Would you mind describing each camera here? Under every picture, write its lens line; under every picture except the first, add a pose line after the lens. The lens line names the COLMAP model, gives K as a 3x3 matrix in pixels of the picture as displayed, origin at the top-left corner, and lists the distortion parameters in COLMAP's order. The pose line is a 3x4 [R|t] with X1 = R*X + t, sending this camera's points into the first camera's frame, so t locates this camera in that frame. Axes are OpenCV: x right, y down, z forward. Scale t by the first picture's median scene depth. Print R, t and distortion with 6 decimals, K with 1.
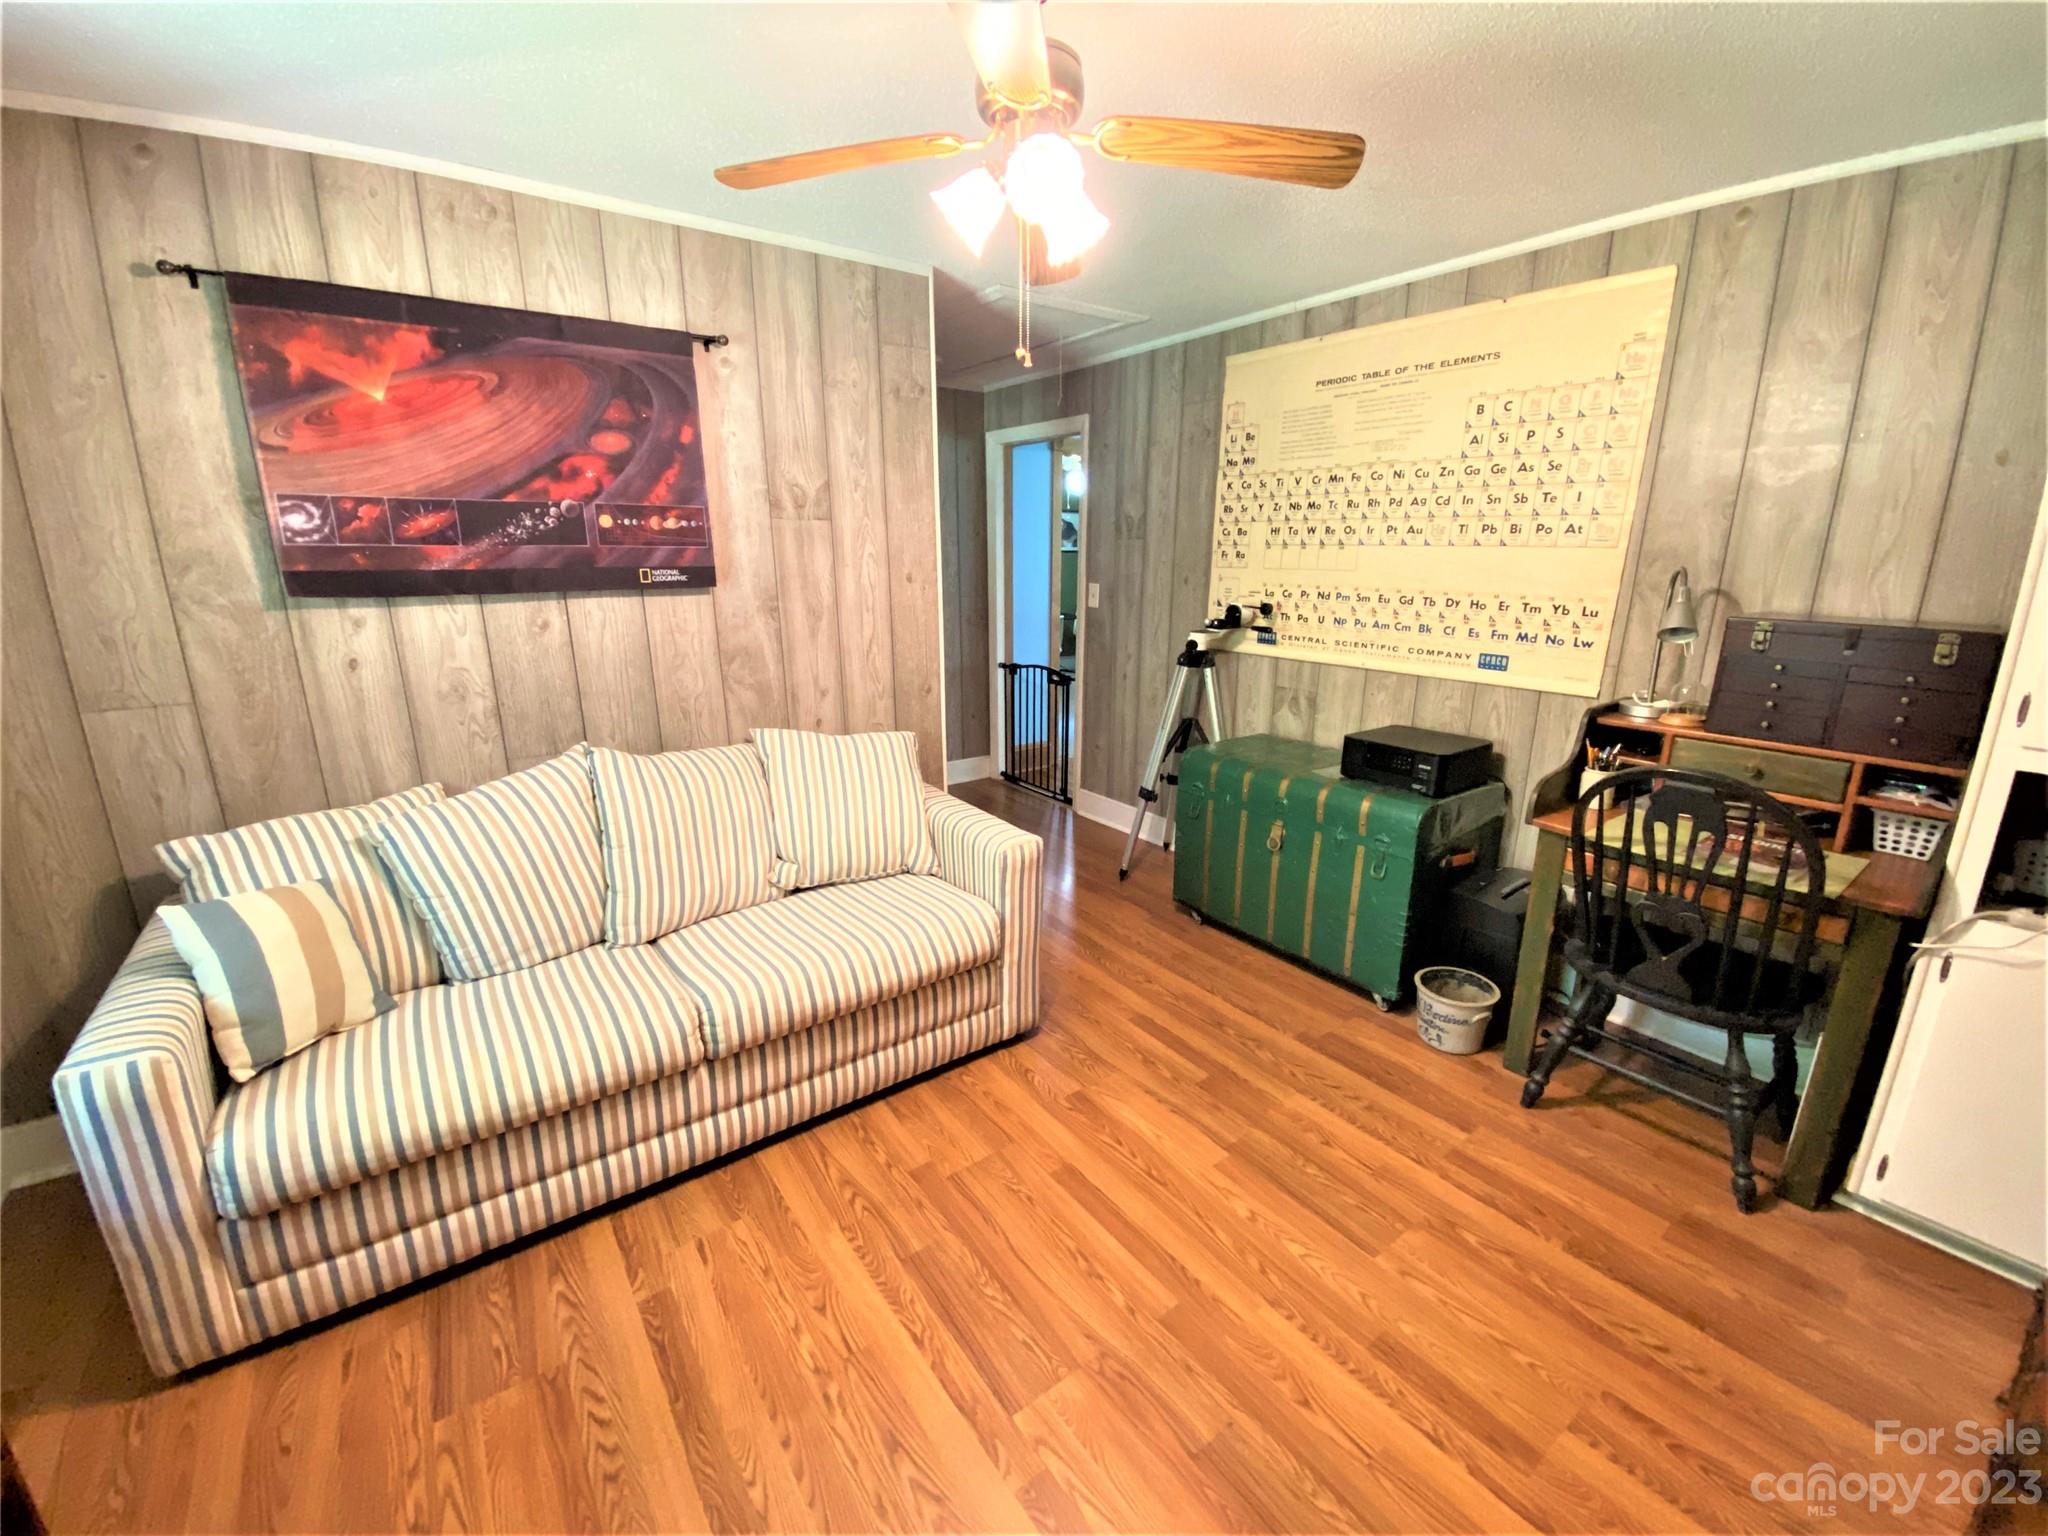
lens RADIAL K [[831.6, 0, 1003.9], [0, 831.6, 777.3], [0, 0, 1]] dist [0.008959, -0.009419]
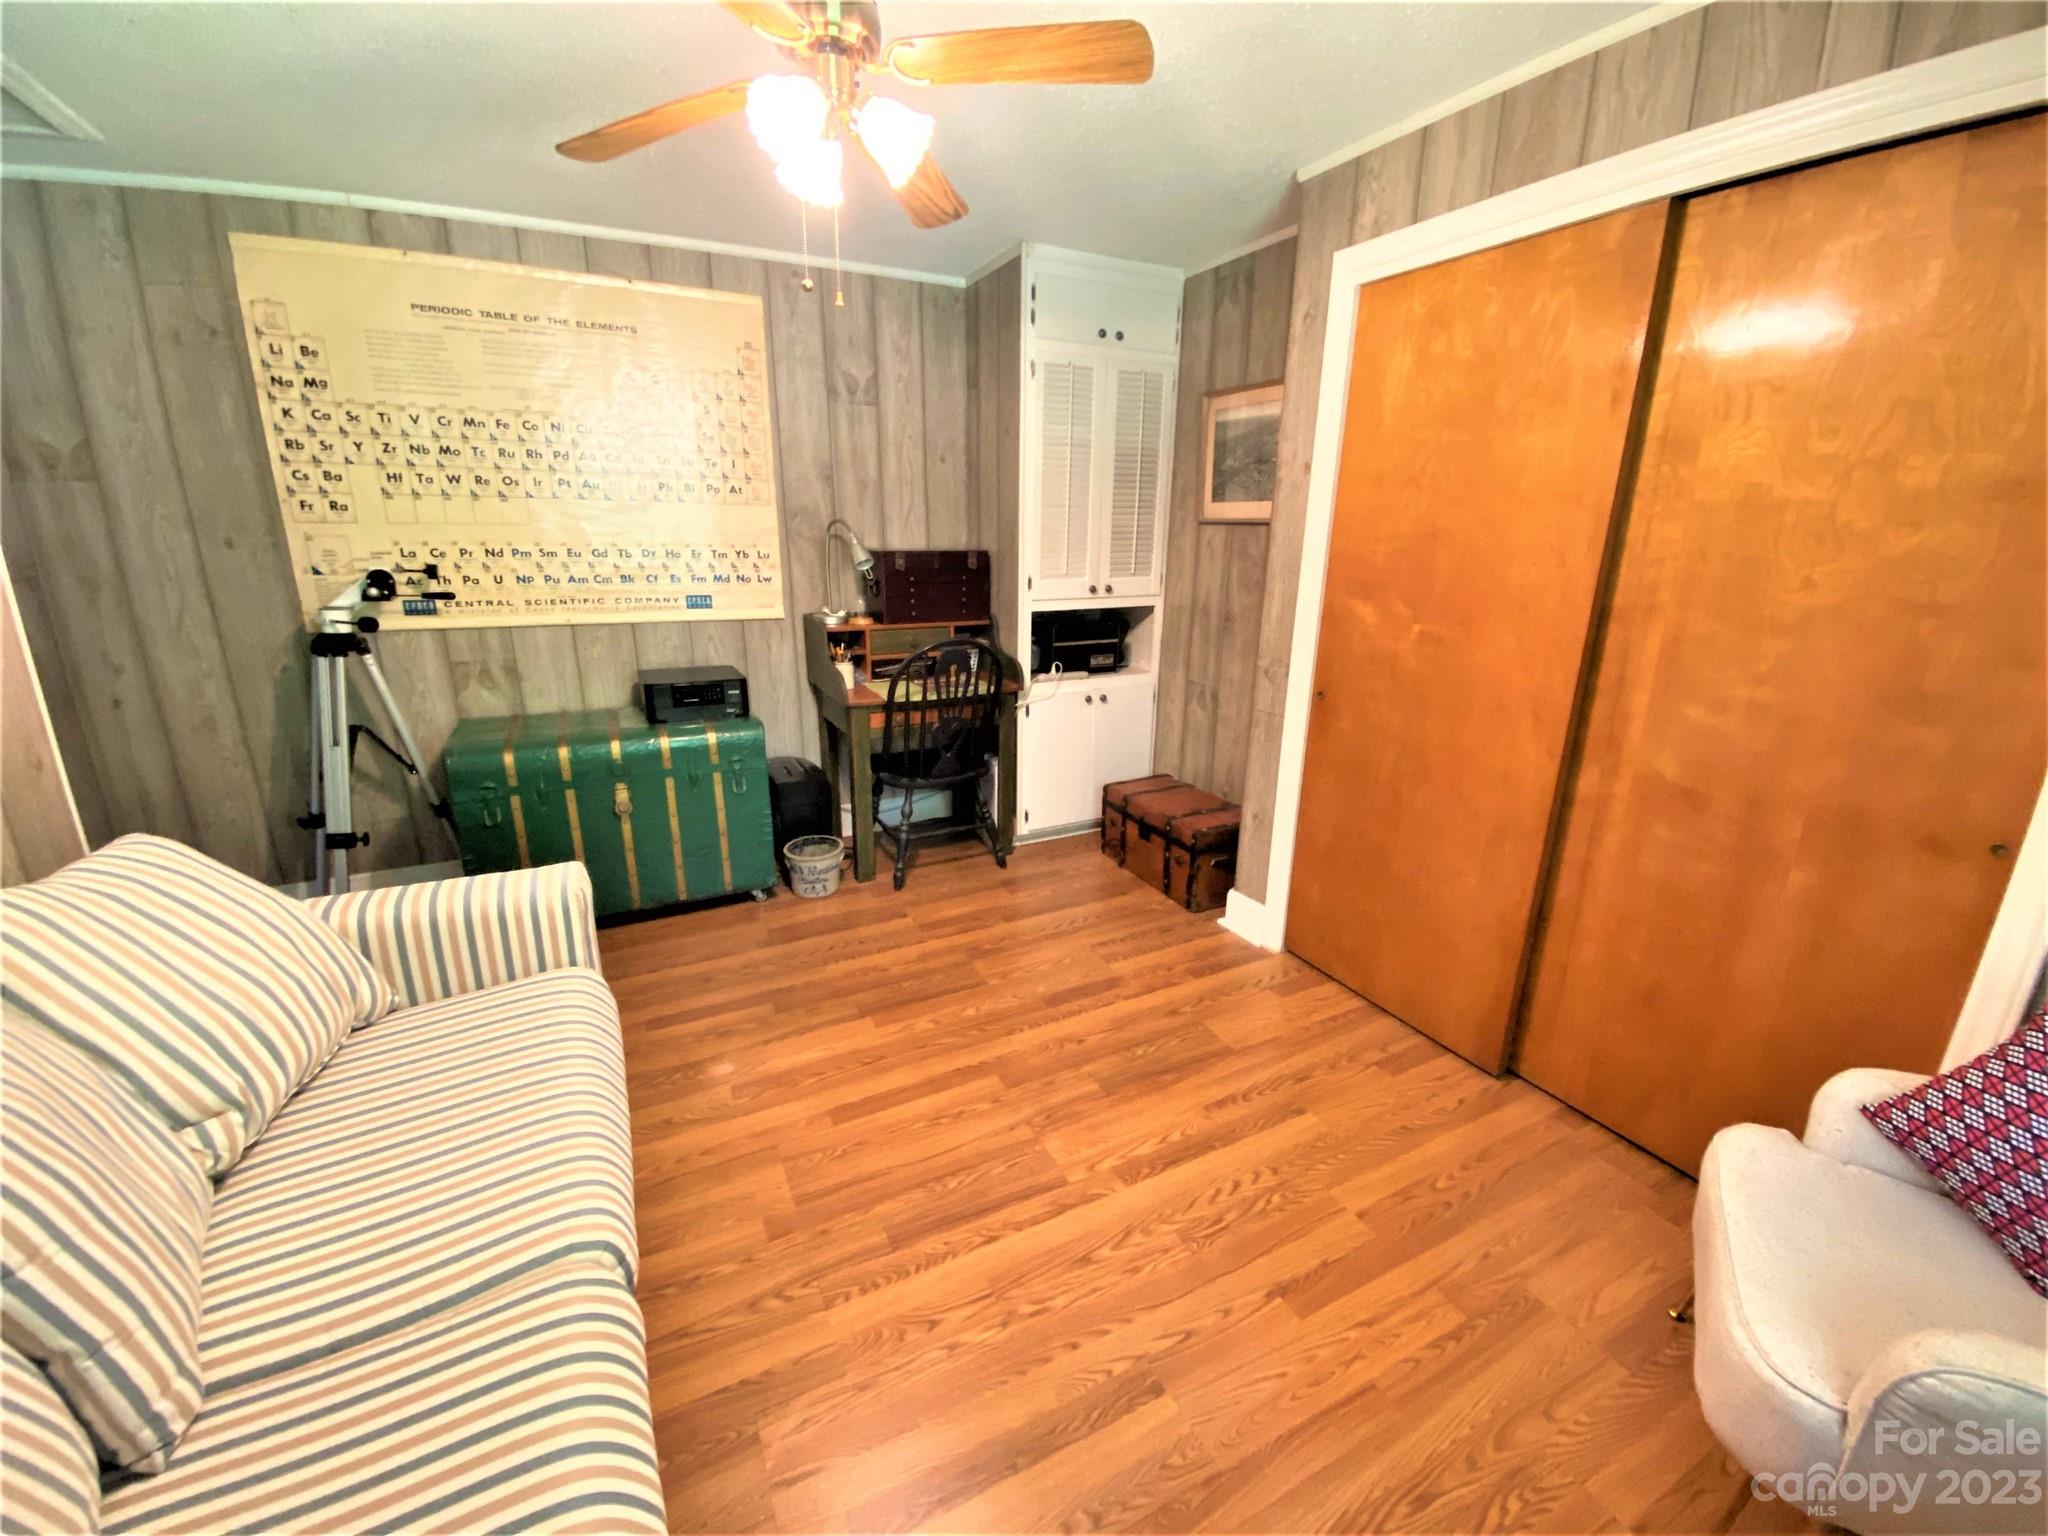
lens RADIAL K [[831.6, 0, 1024.9], [0, 831.6, 777.6], [0, 0, 1]] dist [0.008959, -0.009419]
pose [[0.144902, -0.286535, 0.947049, -0.544534], [0.251799, 0.936317, 0.244761, -0.076155], [-0.956870, 0.202999, 0.207824, 0.355386]]
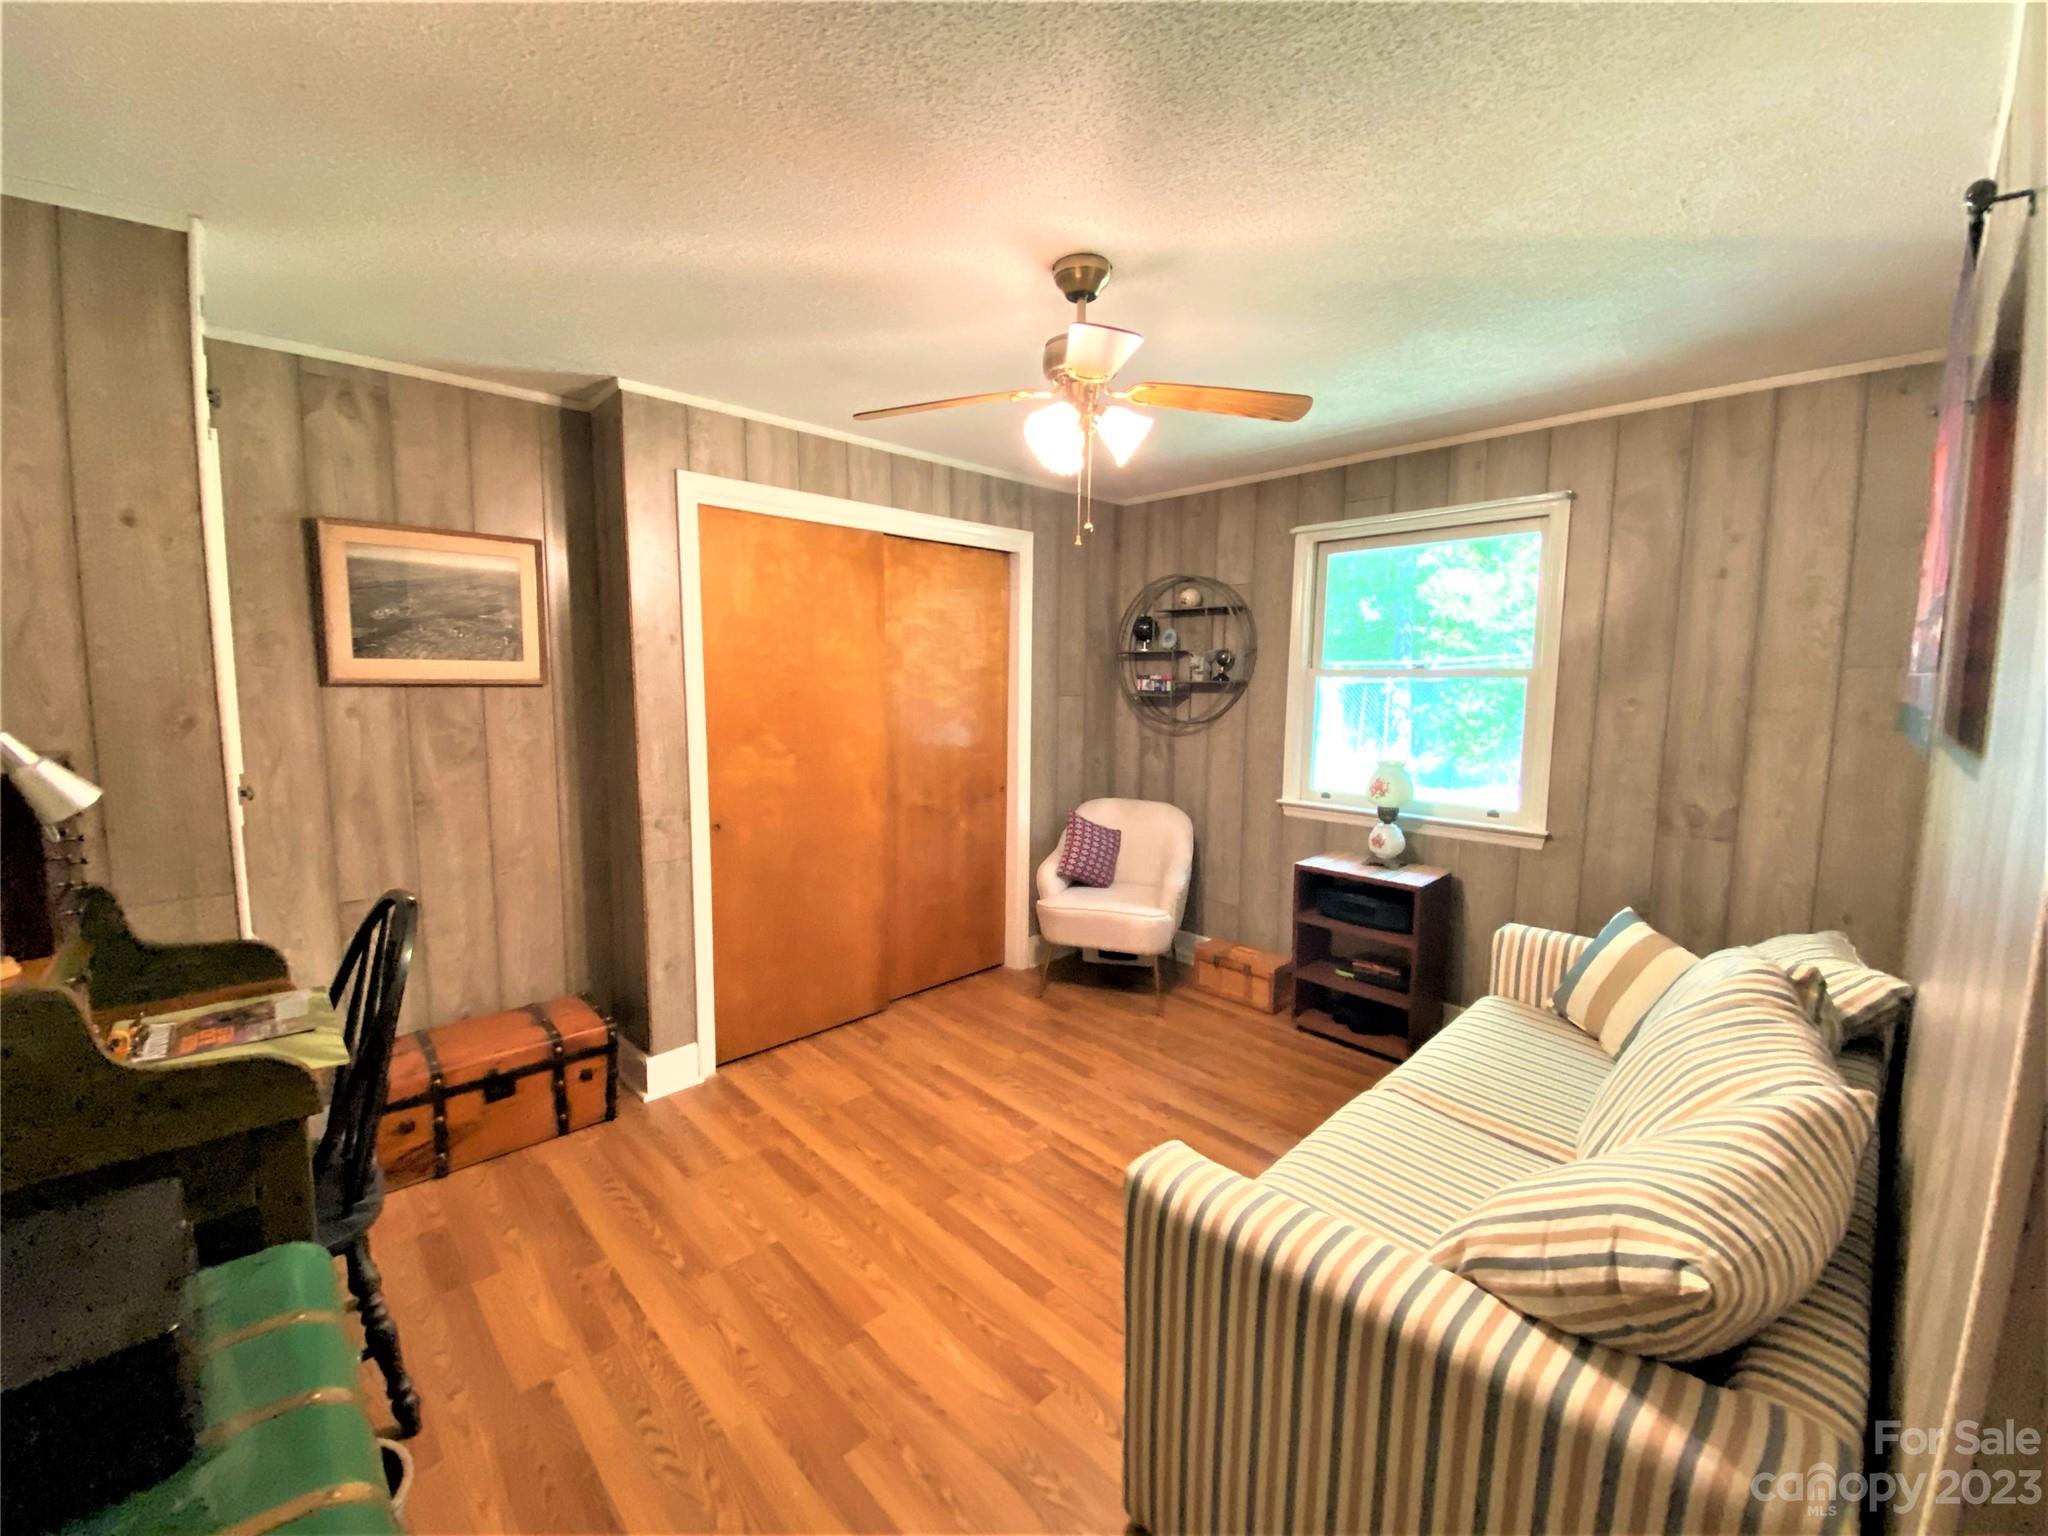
lens RADIAL K [[831.6, 0, 1024.3], [0, 831.6, 767.9], [0, 0, 1]] dist [0.008959, -0.009419]
pose [[-0.986743, 0.017234, -0.161370, 0.175045], [-0.042909, 0.931256, 0.361830, -0.326770], [0.156513, 0.363958, -0.918171, 1.224957]]
